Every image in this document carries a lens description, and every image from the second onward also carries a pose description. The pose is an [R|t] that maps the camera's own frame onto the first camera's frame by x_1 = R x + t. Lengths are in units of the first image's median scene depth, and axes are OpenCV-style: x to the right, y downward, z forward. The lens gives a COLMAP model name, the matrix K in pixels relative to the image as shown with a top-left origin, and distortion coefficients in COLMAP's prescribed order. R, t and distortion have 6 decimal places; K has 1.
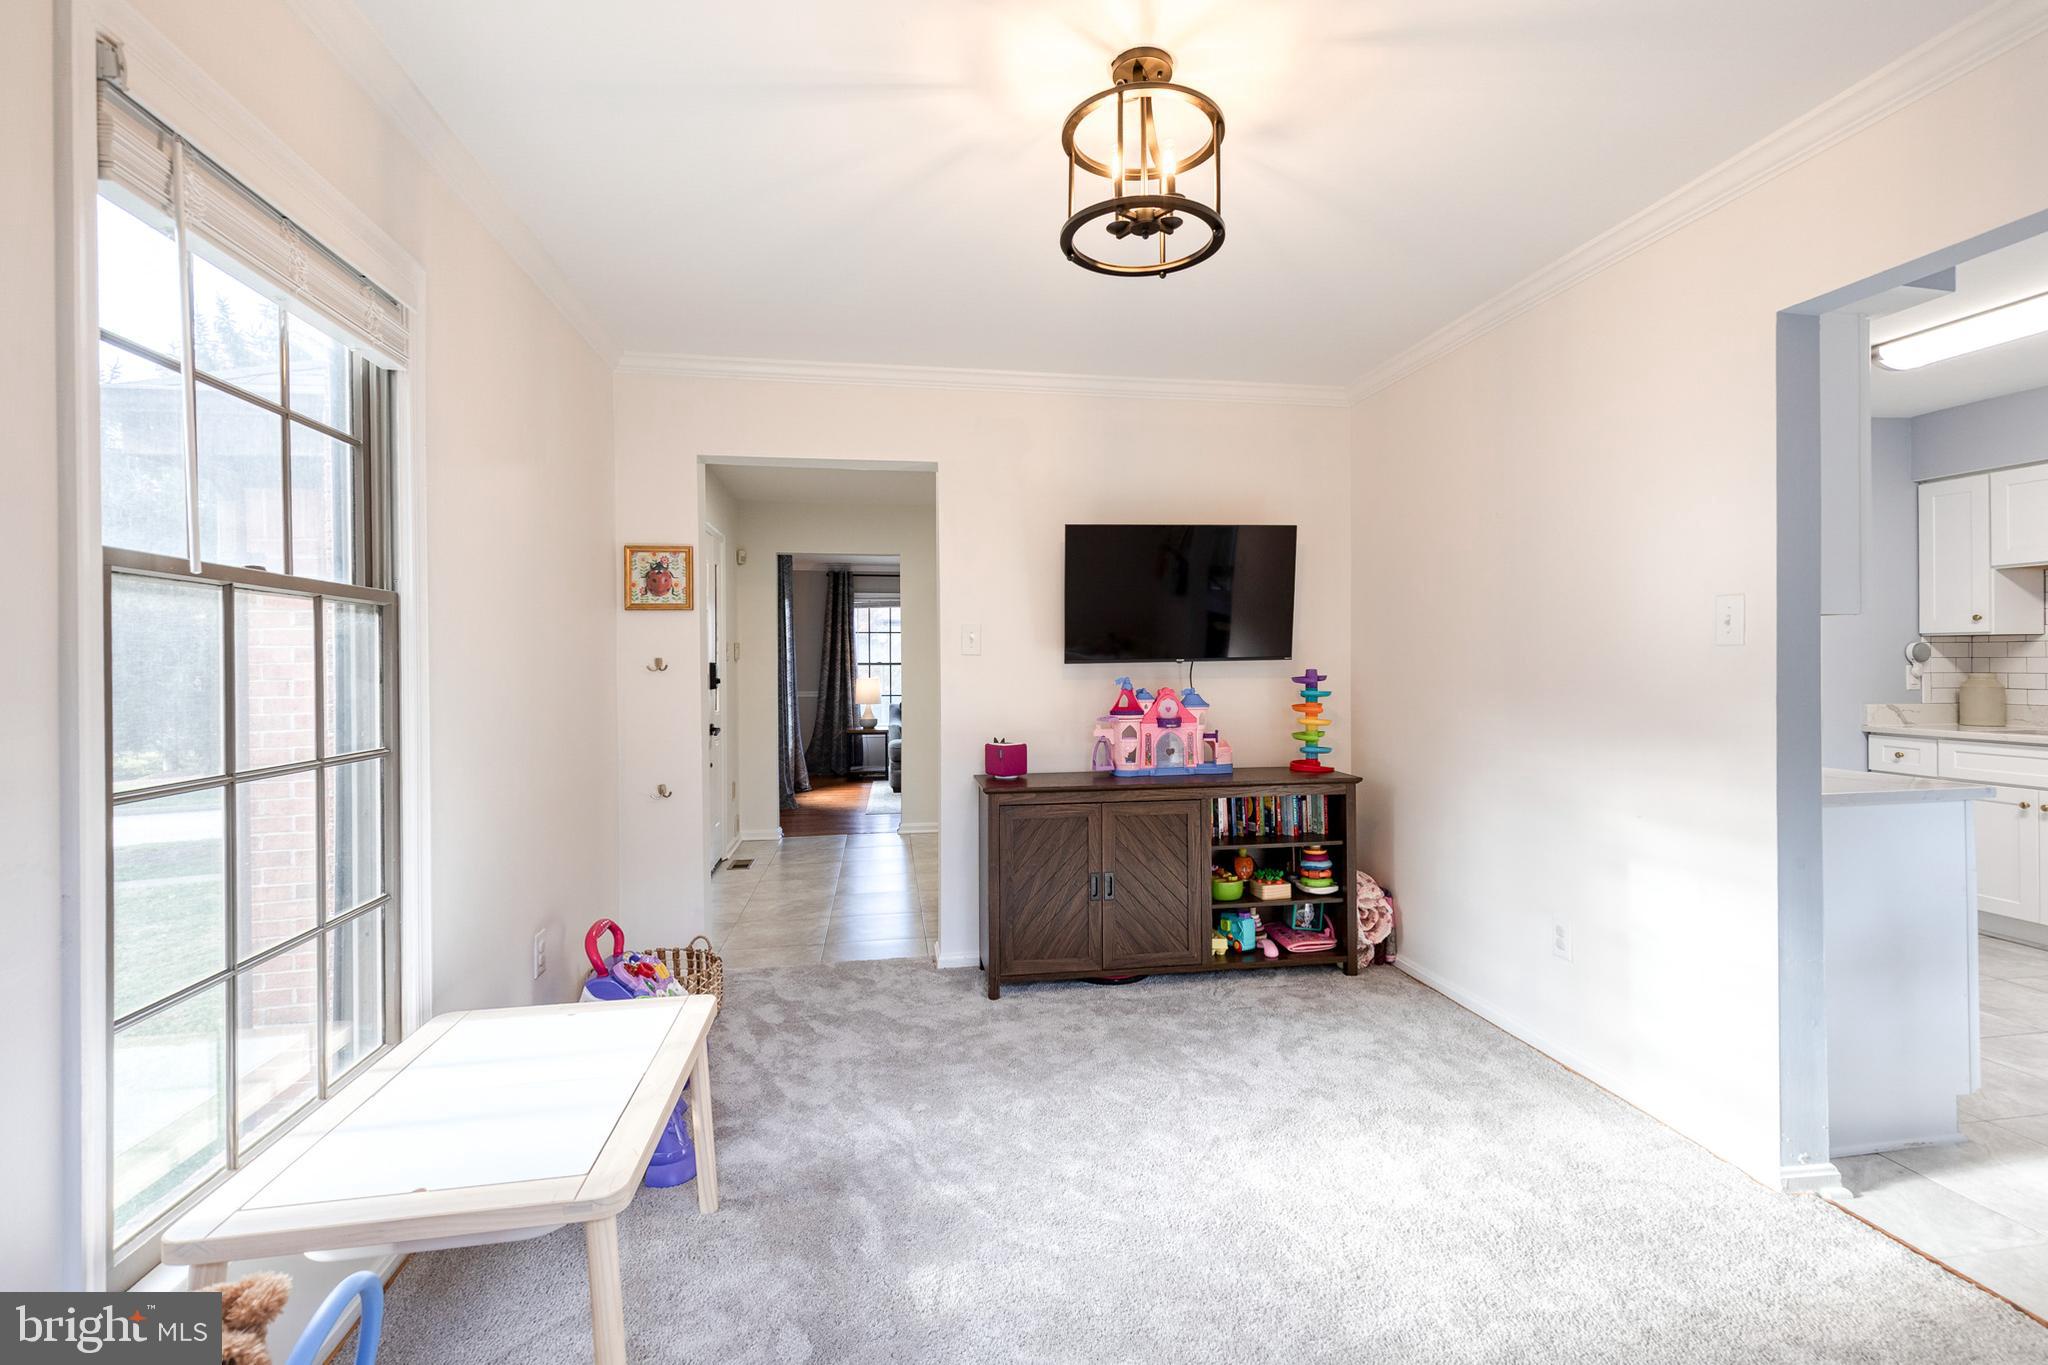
lens RADIAL K [[935.3, 0, 1057.3], [0, 935.3, 663.8], [0, 0, 1]] dist [0.007564, -0.000038]
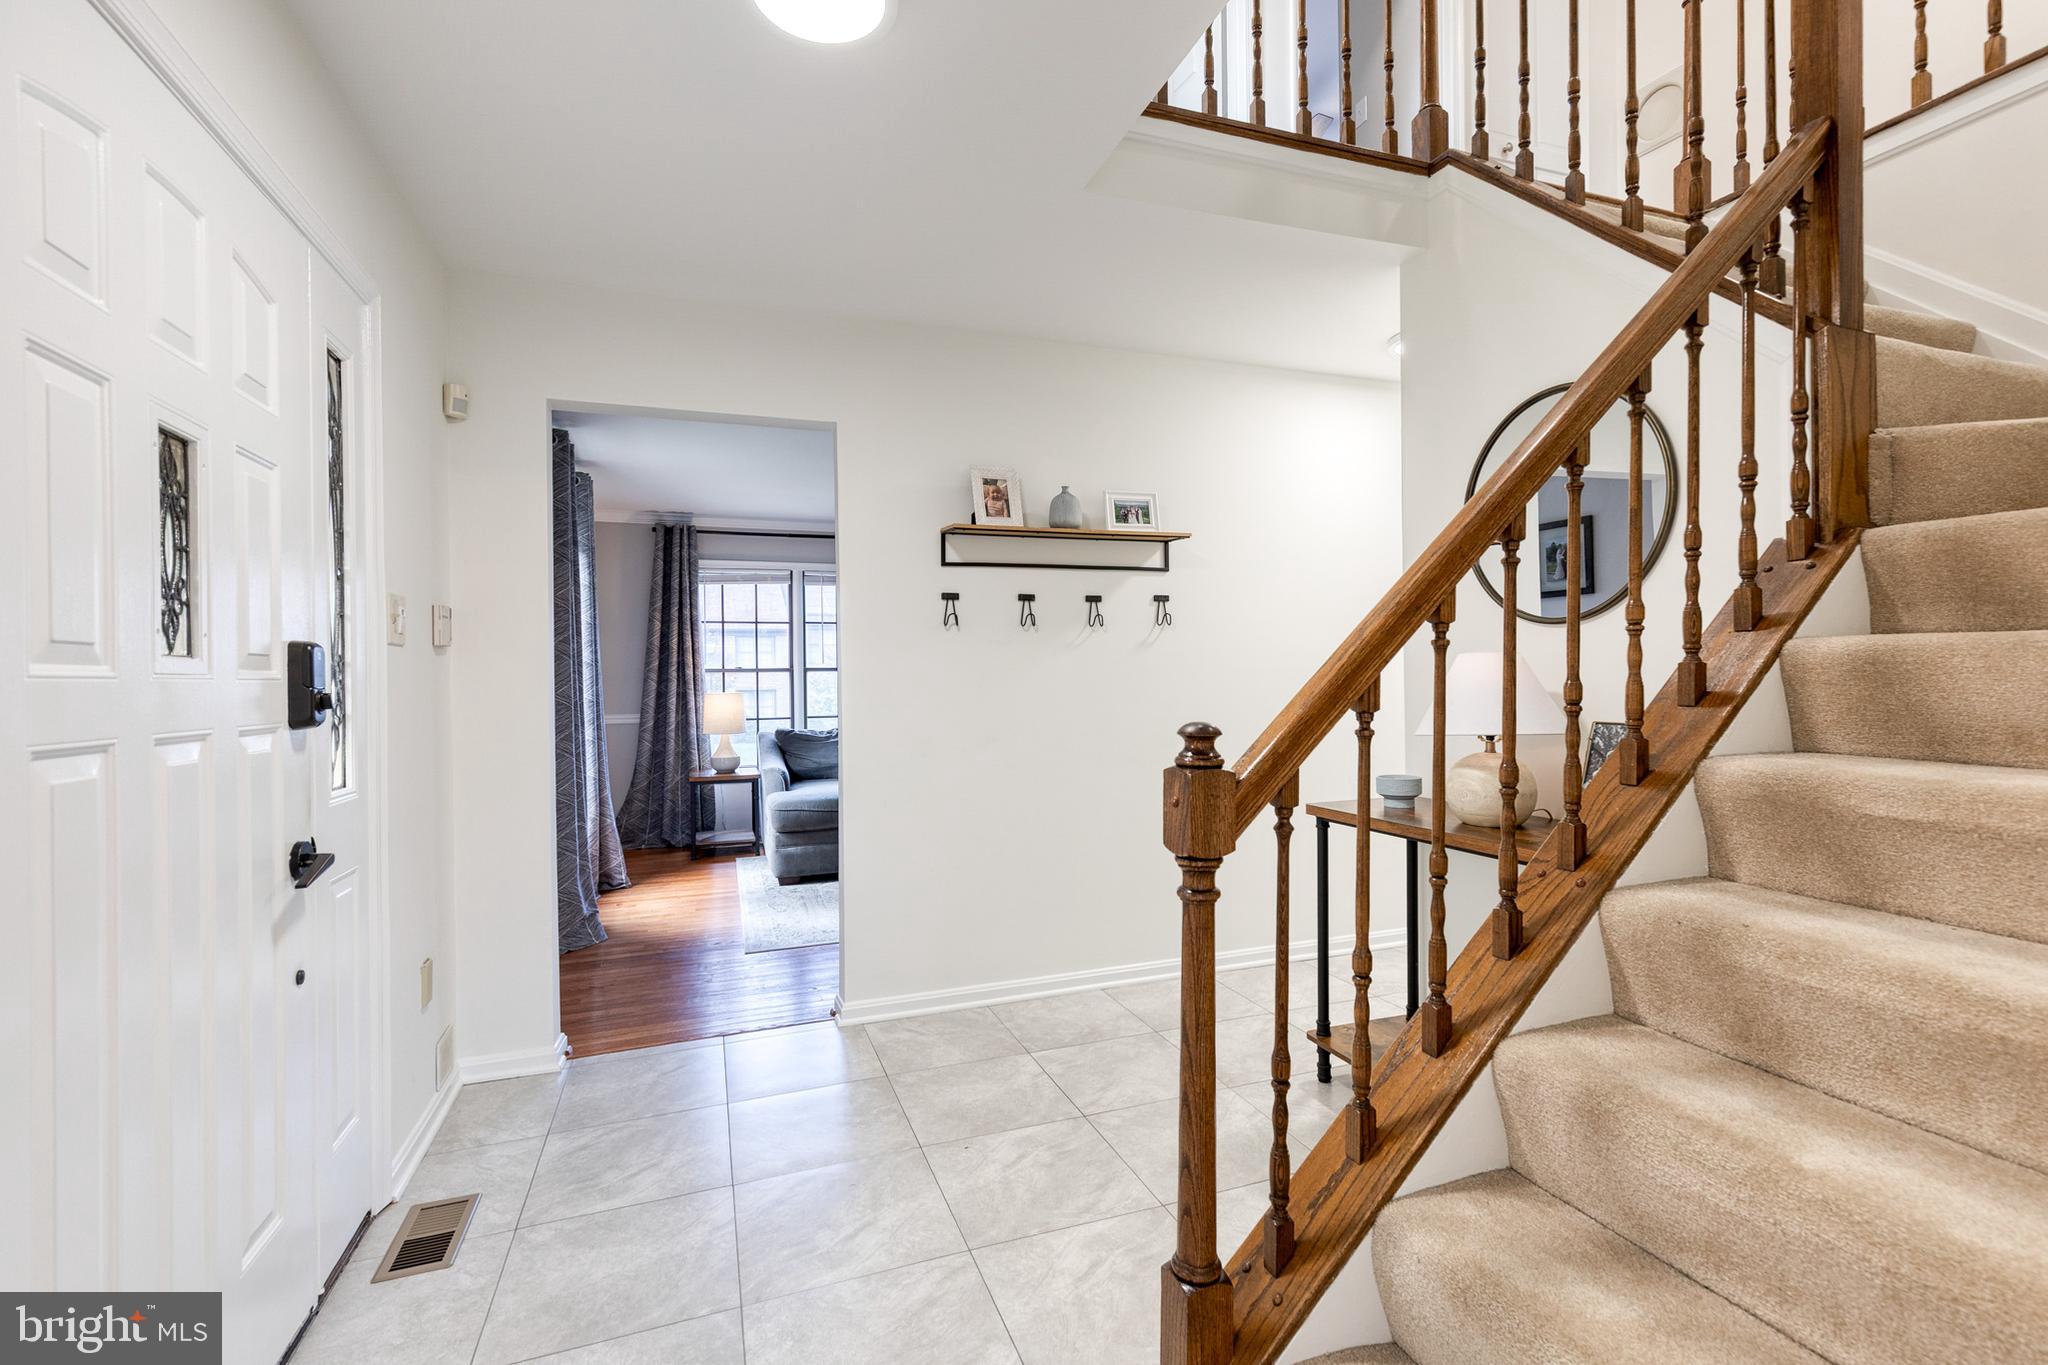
lens RADIAL K [[909.8, 0, 1034.8], [0, 909.8, 689.0], [0, 0, 1]] dist [0.012225, -0.000942]
pose [[0.985666, -0.002793, 0.168685, -0.100123], [0.000969, 0.999940, 0.010894, 0.006188], [-0.168705, -0.010574, 0.985610, 0.362826]]
